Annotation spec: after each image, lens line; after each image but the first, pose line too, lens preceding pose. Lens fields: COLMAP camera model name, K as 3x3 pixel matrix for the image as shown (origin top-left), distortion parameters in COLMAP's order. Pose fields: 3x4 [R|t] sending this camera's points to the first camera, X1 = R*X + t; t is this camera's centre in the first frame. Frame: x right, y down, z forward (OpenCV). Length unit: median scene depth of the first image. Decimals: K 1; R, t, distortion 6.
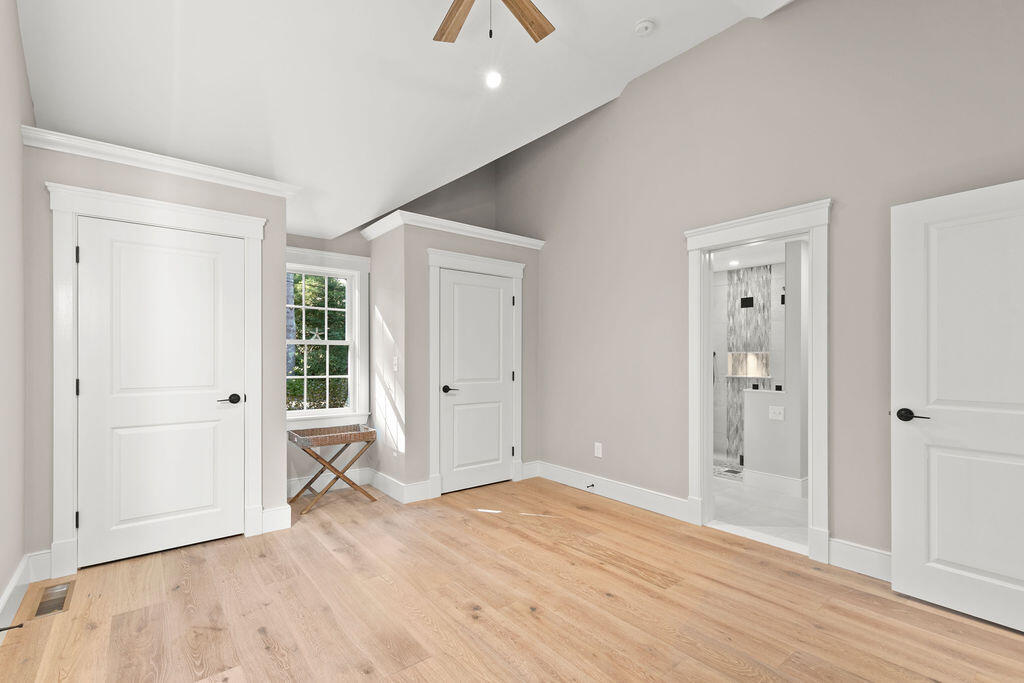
lens RADIAL K [[461.8, 0, 514.4], [0, 461.8, 354.5], [0, 0, 1]] dist [0.005042, 0.001009]
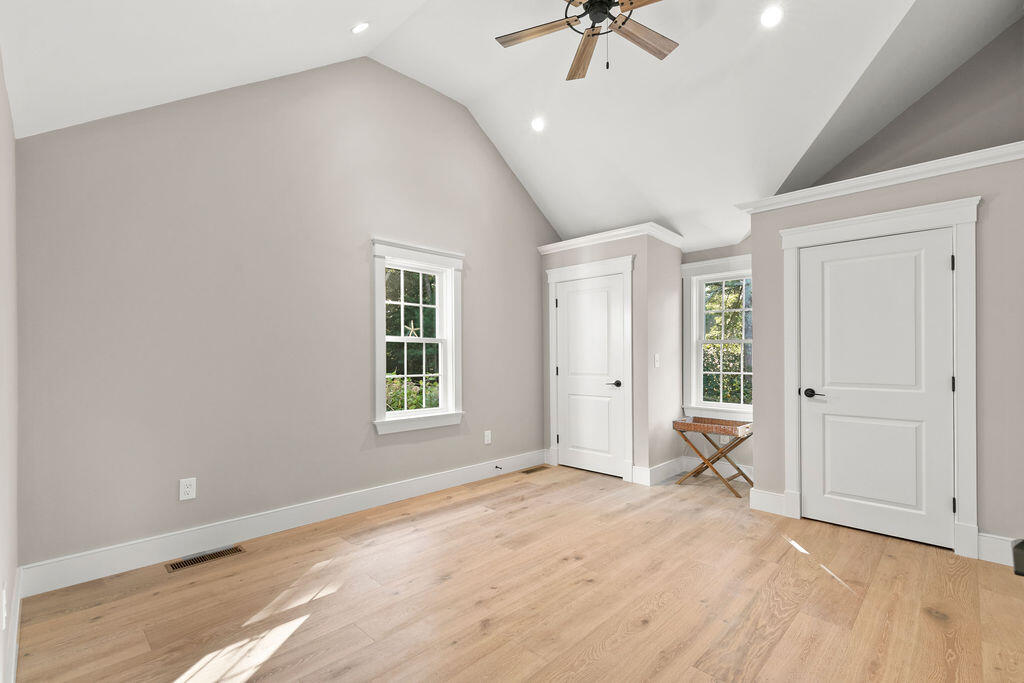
lens RADIAL K [[461.8, 0, 514.4], [0, 461.8, 354.5], [0, 0, 1]] dist [0.005042, 0.001009]
pose [[0.117605, -0.007101, -0.993035, 0.774475], [0.007327, 0.999953, -0.006283, 0.009448], [0.993033, -0.006537, 0.117651, 0.477495]]
